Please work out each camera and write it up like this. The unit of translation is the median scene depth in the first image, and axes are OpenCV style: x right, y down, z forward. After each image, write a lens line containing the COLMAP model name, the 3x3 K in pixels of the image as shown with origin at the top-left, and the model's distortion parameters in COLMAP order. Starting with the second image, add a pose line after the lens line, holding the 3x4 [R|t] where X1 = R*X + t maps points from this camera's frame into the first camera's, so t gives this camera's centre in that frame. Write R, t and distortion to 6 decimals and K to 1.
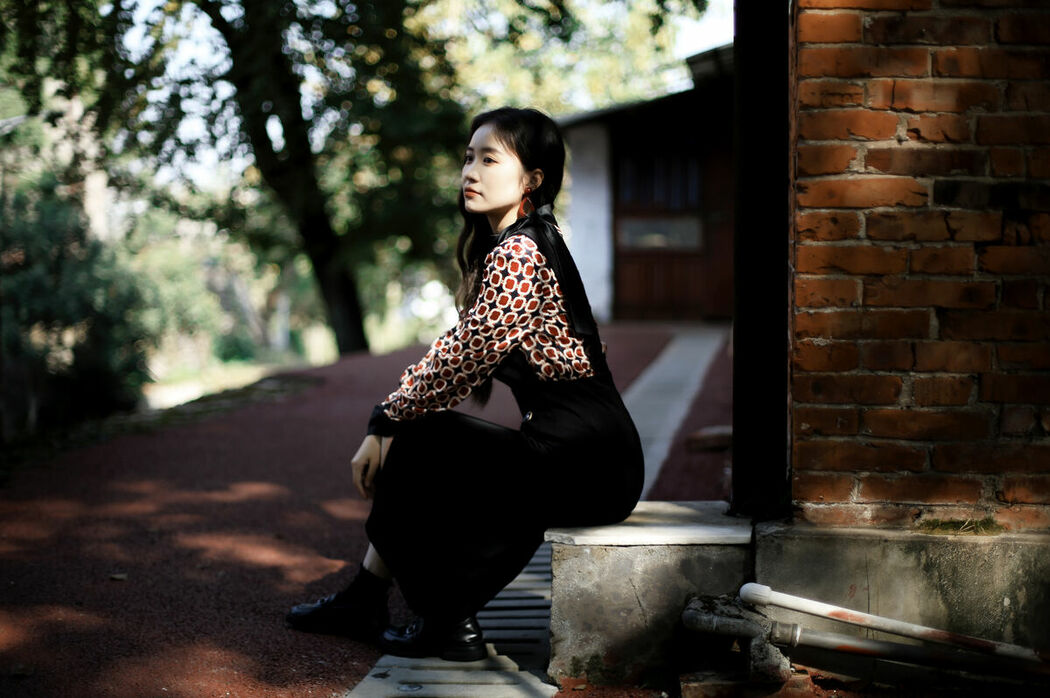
lens RADIAL K [[1584.2, 0, 525.0], [0, 1584.2, 349.0], [0, 0, 1]] dist [-0.149847, 0.090289]
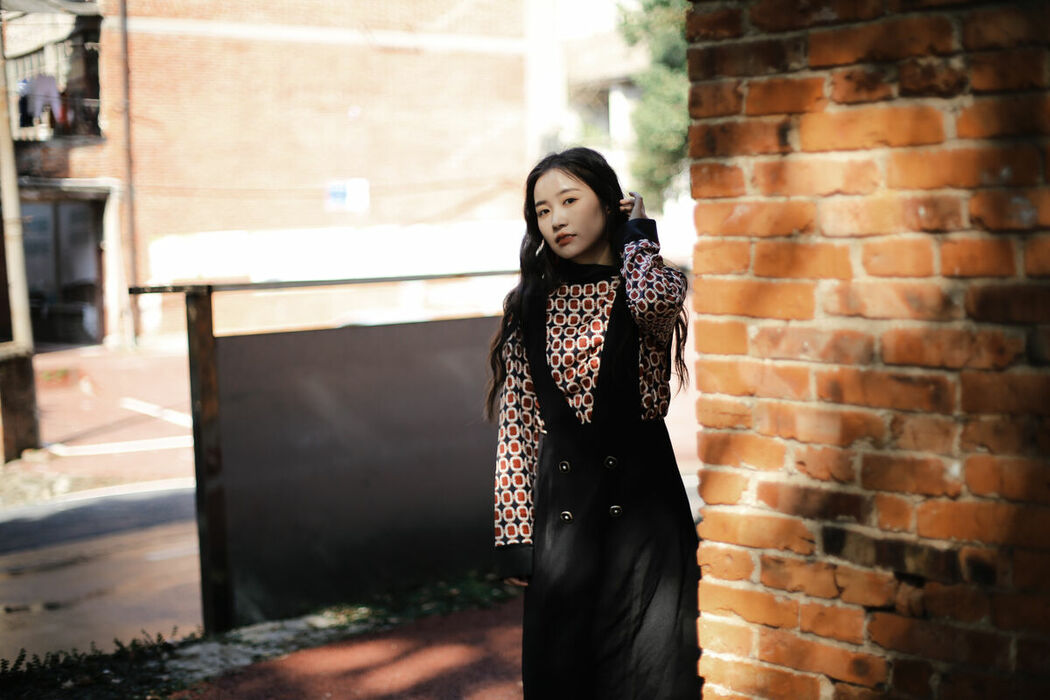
lens RADIAL K [[1532.6, 0, 525.0], [0, 1532.6, 350.0], [0, 0, 1]] dist [-0.162961, 0.160824]
pose [[0.785354, 0.020774, -0.618698, 0.627022], [-0.006913, 0.999669, 0.024791, -0.216926], [0.619008, -0.015192, 0.785237, 0.273786]]
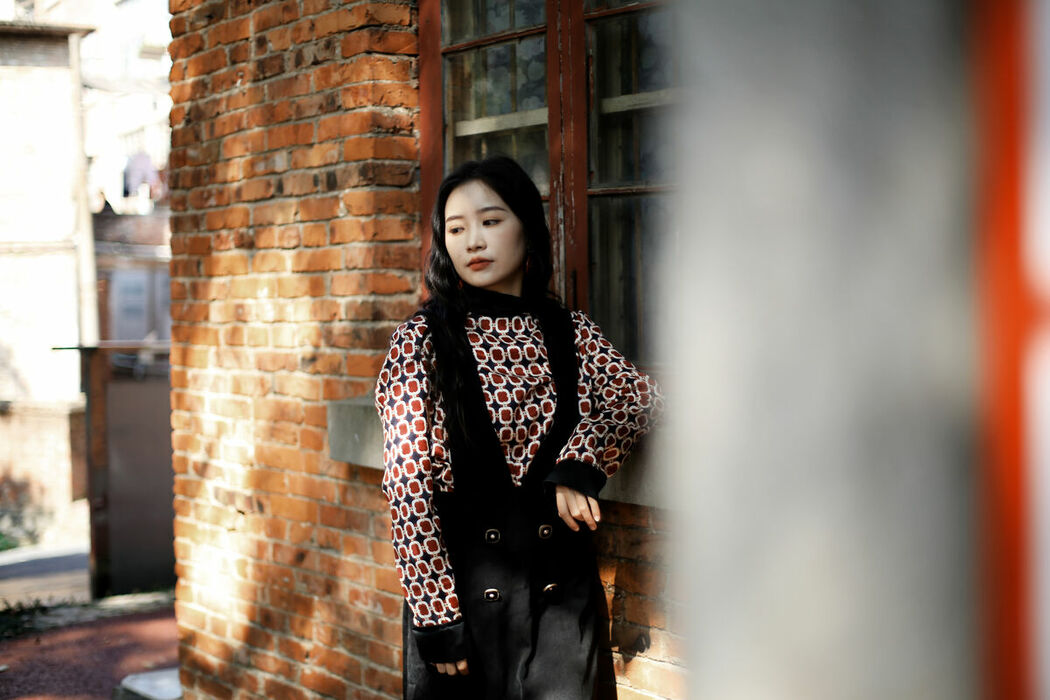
lens RADIAL K [[1532.6, 0, 525.0], [0, 1532.6, 350.0], [0, 0, 1]] dist [-0.162961, 0.160824]
pose [[0.729038, 0.009806, -0.684403, 1.445843], [-0.032242, 0.999279, -0.020027, -0.212948], [0.683713, 0.036667, 0.728829, 0.149775]]
